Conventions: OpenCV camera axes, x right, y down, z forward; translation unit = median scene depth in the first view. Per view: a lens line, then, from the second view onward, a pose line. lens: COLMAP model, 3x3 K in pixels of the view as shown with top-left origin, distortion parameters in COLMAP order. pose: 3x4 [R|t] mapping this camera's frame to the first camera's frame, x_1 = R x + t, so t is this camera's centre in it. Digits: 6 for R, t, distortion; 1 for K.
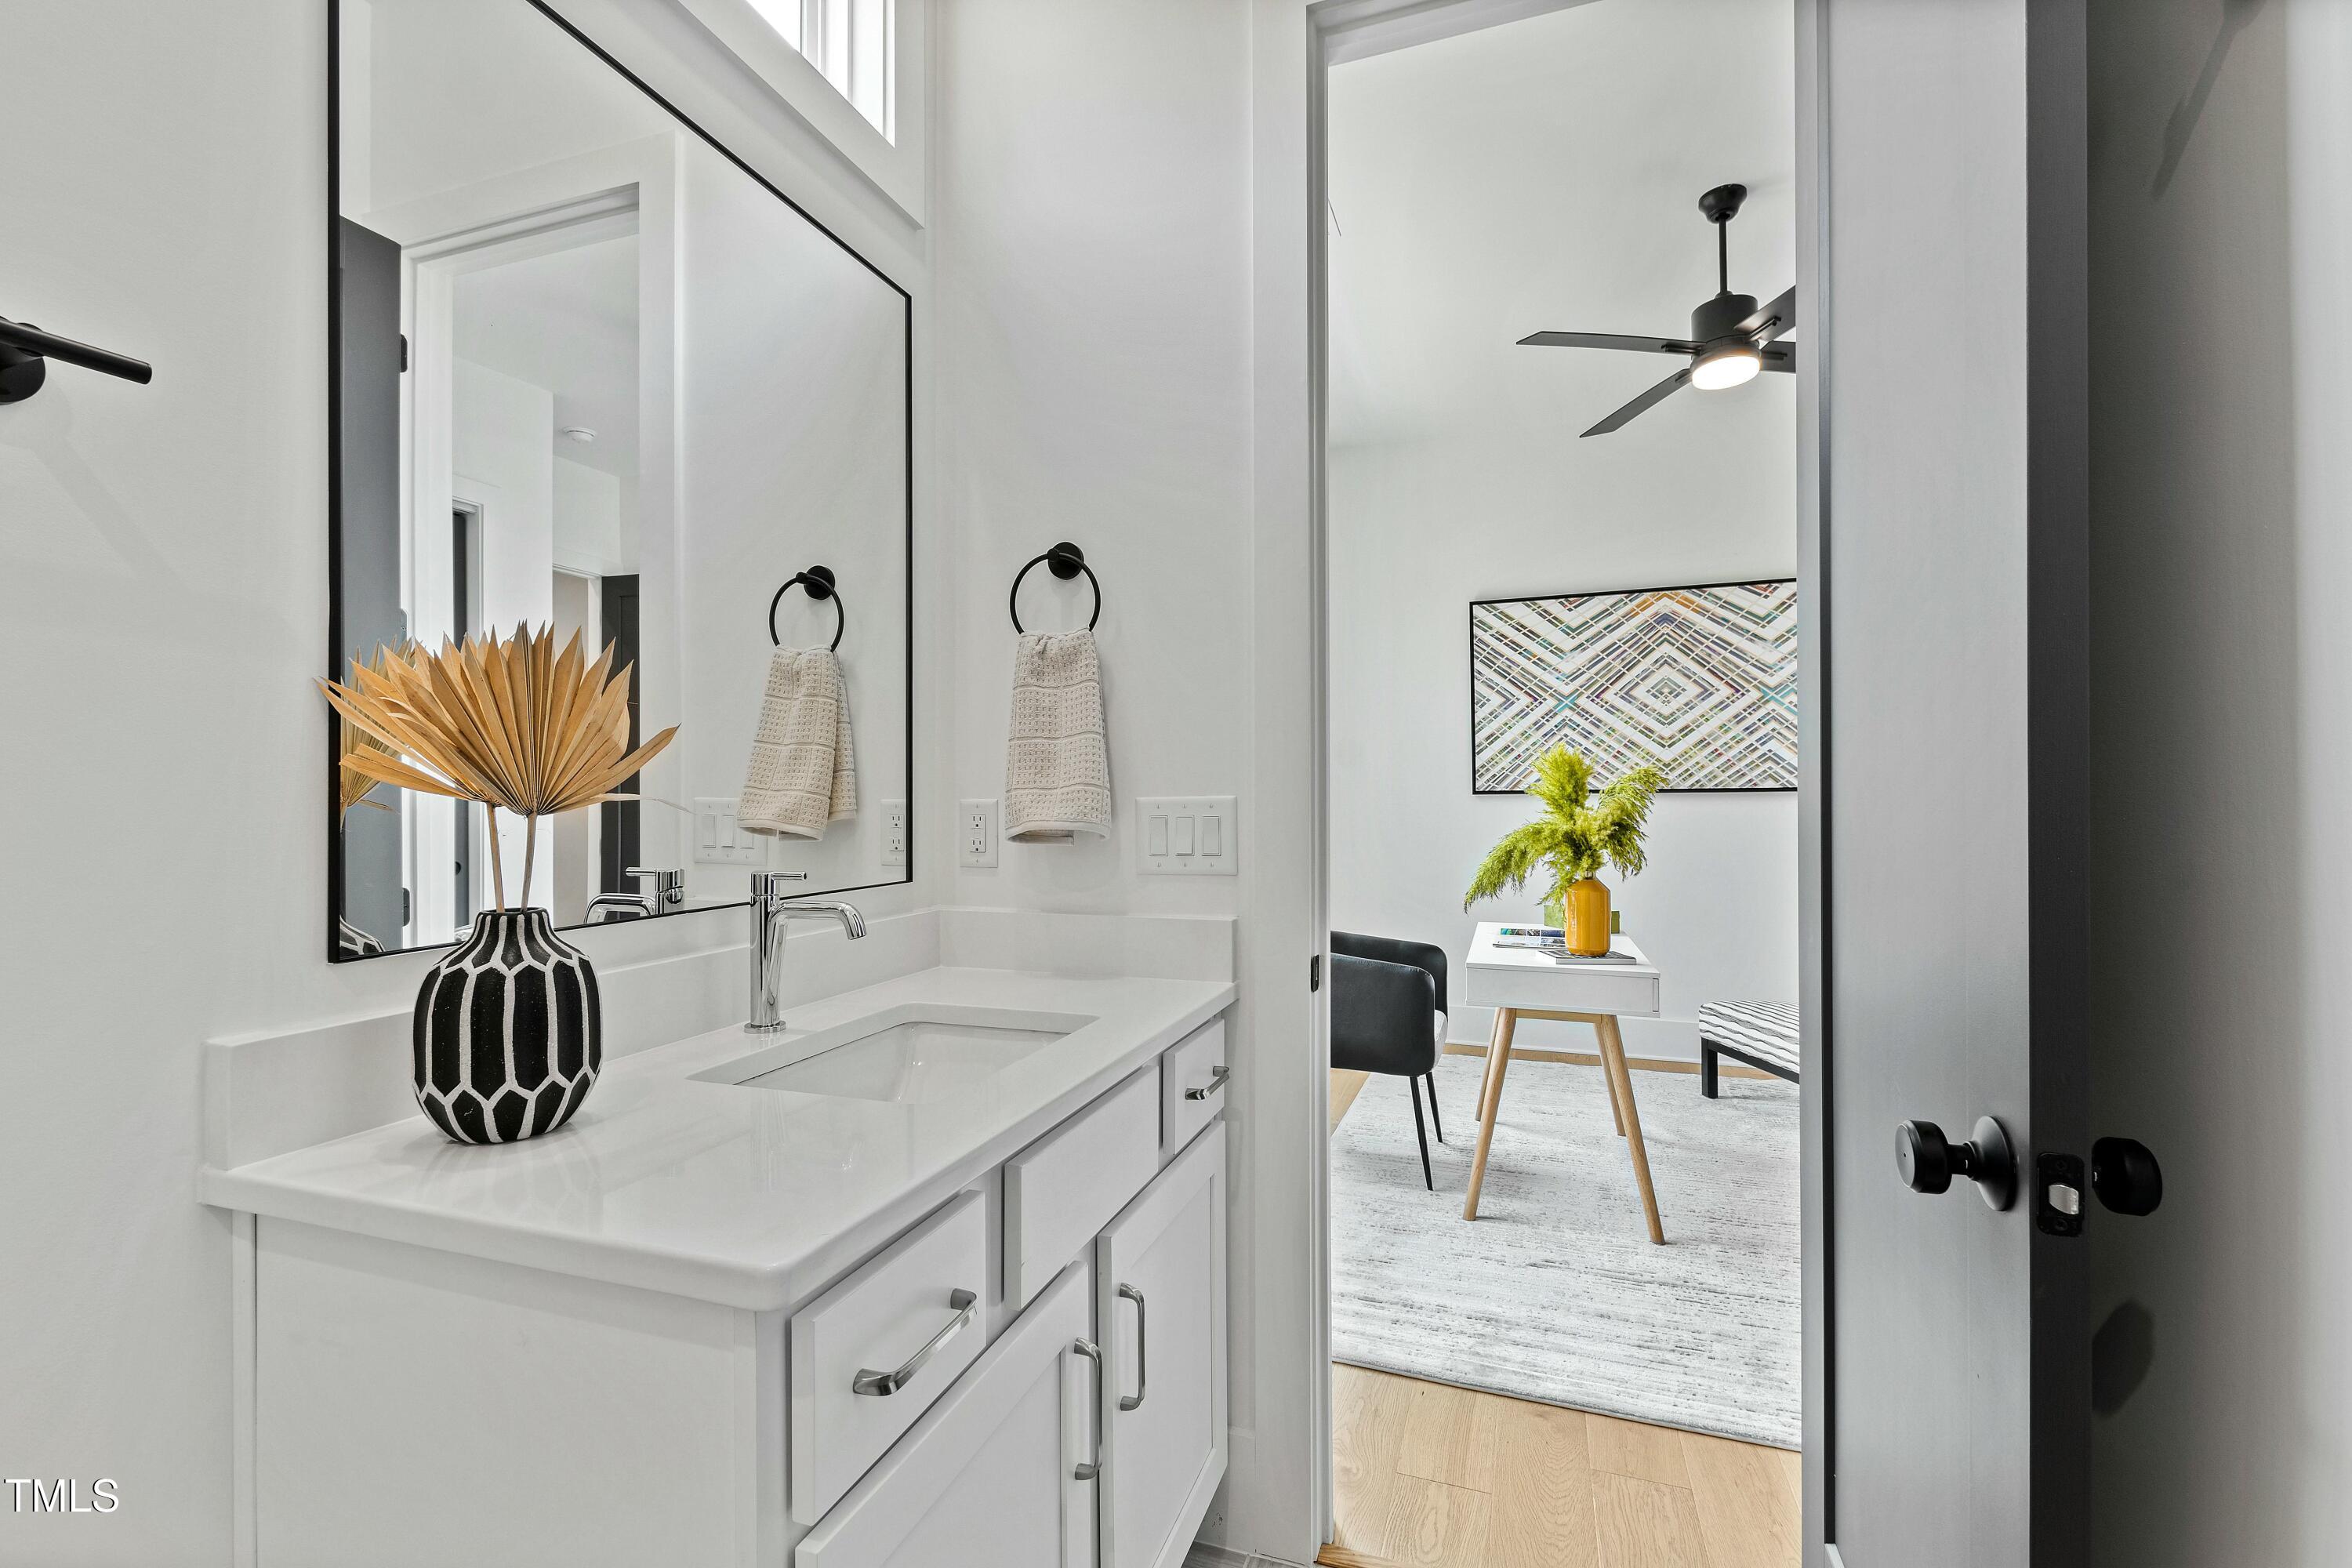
lens RADIAL K [[1027.4, 0, 1161.3], [0, 1027.4, 805.5], [0, 0, 1]] dist [0.001910, -0.001010]
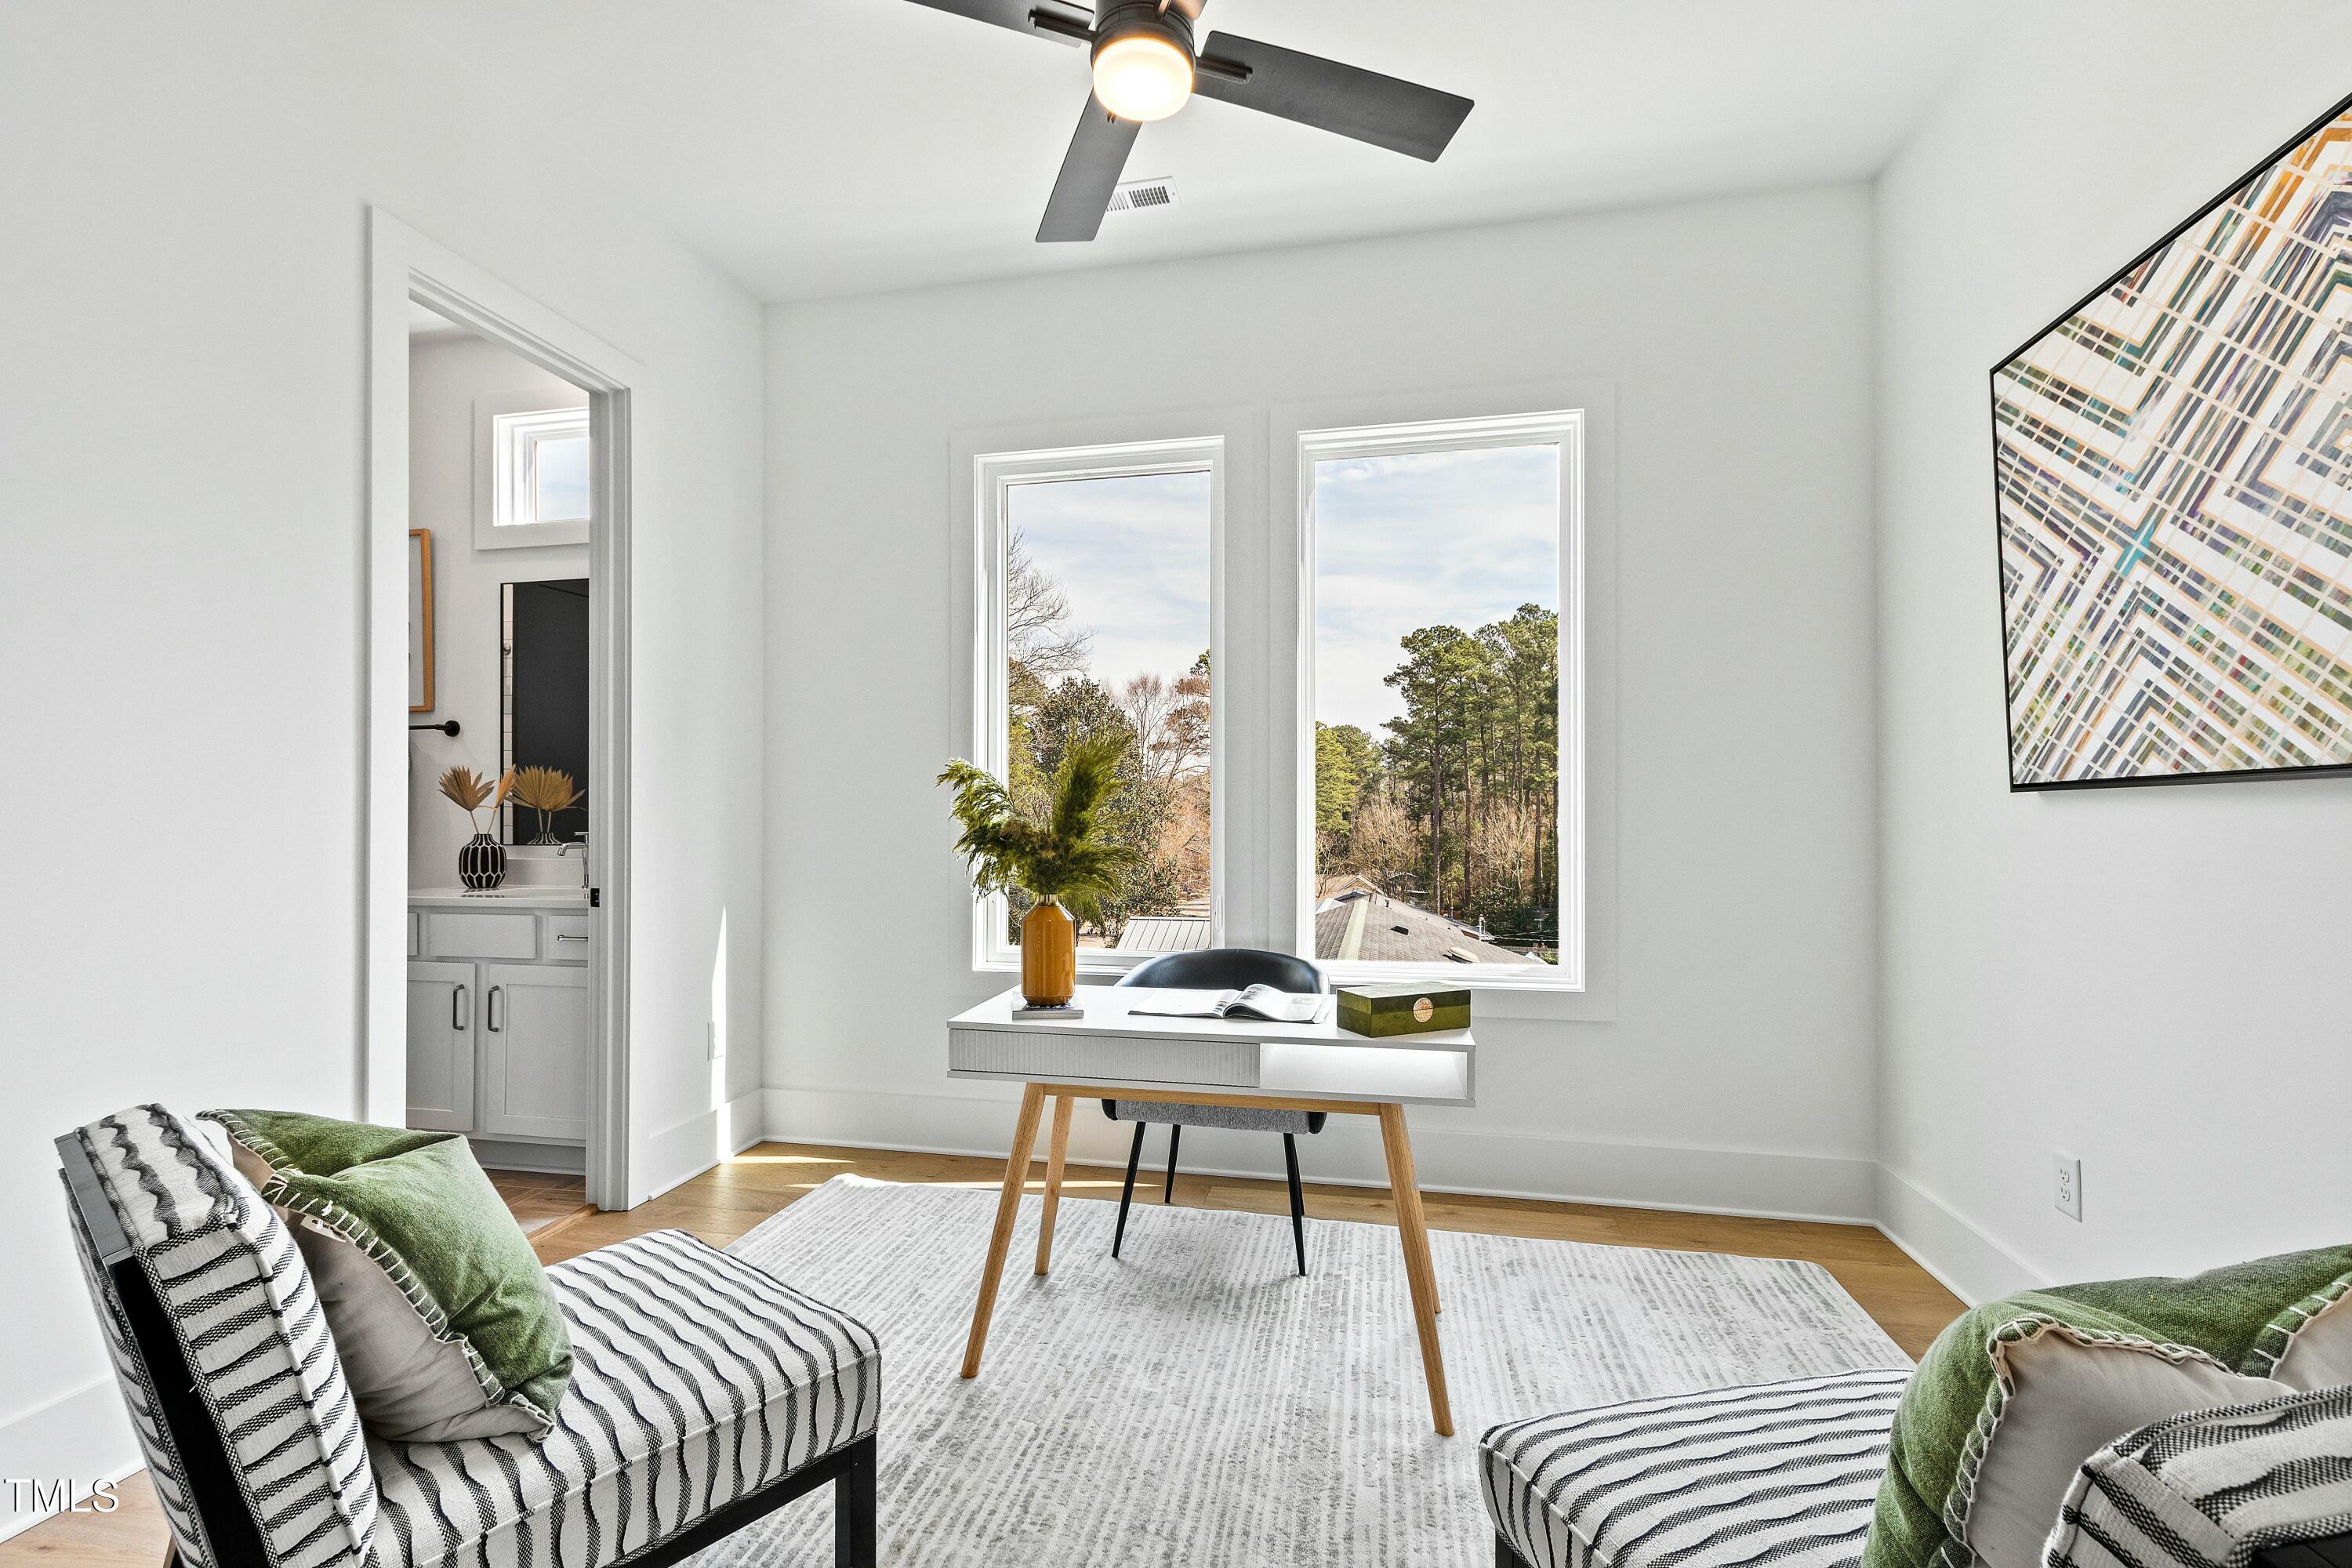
lens RADIAL K [[1027.4, 0, 1161.3], [0, 1027.4, 805.5], [0, 0, 1]] dist [0.001910, -0.001010]
pose [[0.131074, -0.005517, -0.991357, 0.724819], [-0.004536, 0.999971, -0.006164, -0.000438], [0.991362, 0.005305, 0.131045, 0.594692]]
